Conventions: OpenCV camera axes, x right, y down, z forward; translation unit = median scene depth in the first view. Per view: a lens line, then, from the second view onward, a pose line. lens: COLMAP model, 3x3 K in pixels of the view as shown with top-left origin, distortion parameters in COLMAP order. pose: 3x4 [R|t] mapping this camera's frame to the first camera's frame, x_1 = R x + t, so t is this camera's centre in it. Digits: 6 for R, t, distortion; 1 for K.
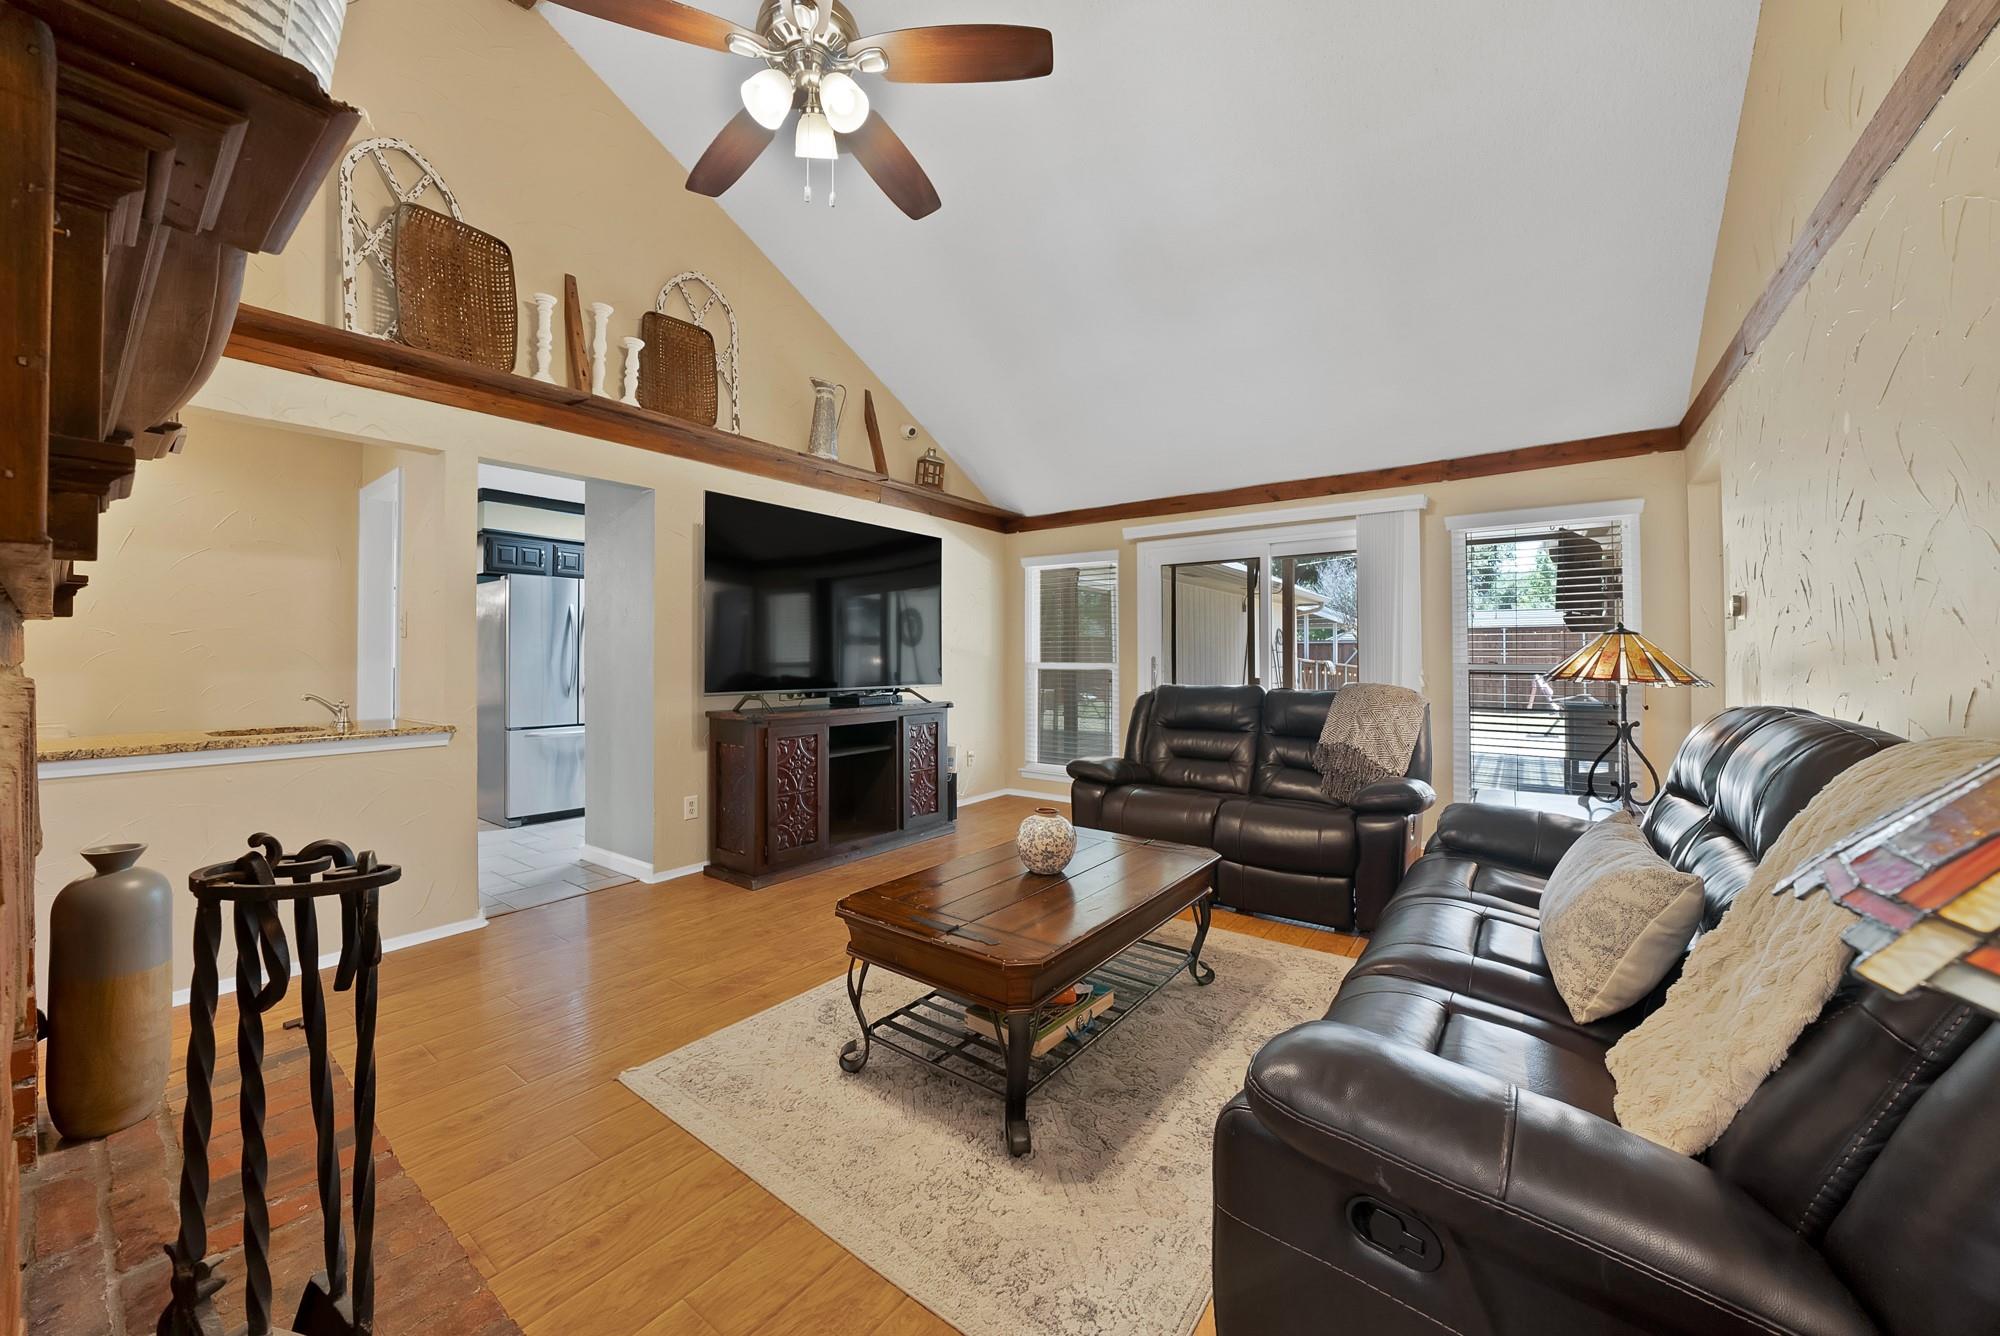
lens RADIAL K [[749.9, 0, 1000.0], [0, 749.9, 668.0], [0, 0, 1]] dist [0.000182, 0.000023]
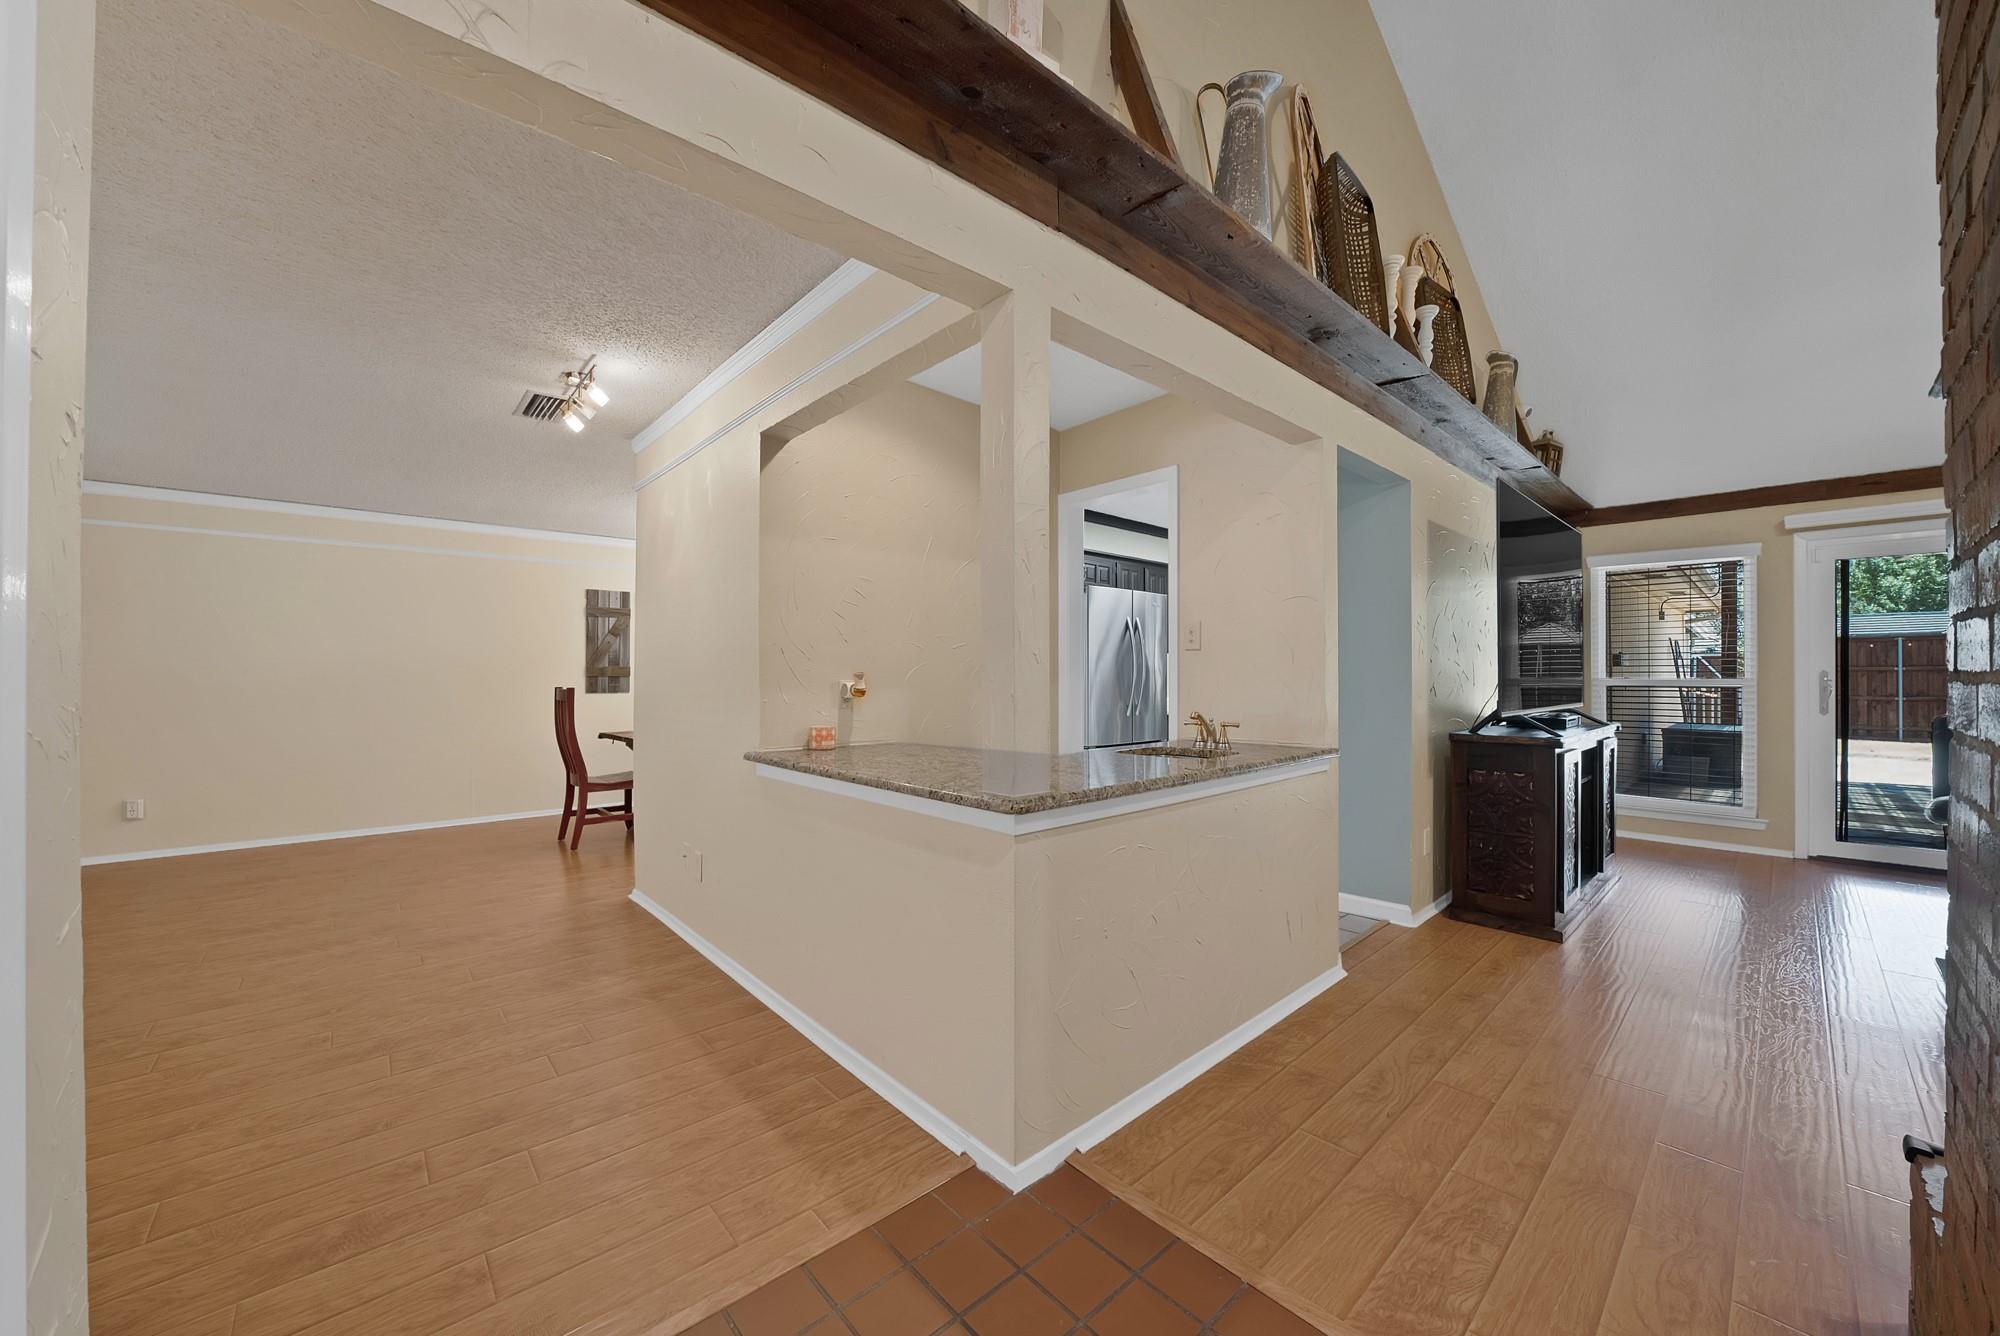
lens RADIAL K [[746.9, 0, 990.6], [0, 746.9, 686.8], [0, 0, 1]] dist [-0.001246, -0.000100]
pose [[0.982175, 0.001647, -0.187964, -0.482829], [-0.002233, 0.999993, -0.002907, 0.005378], [0.187958, 0.003275, 0.982172, 0.029877]]
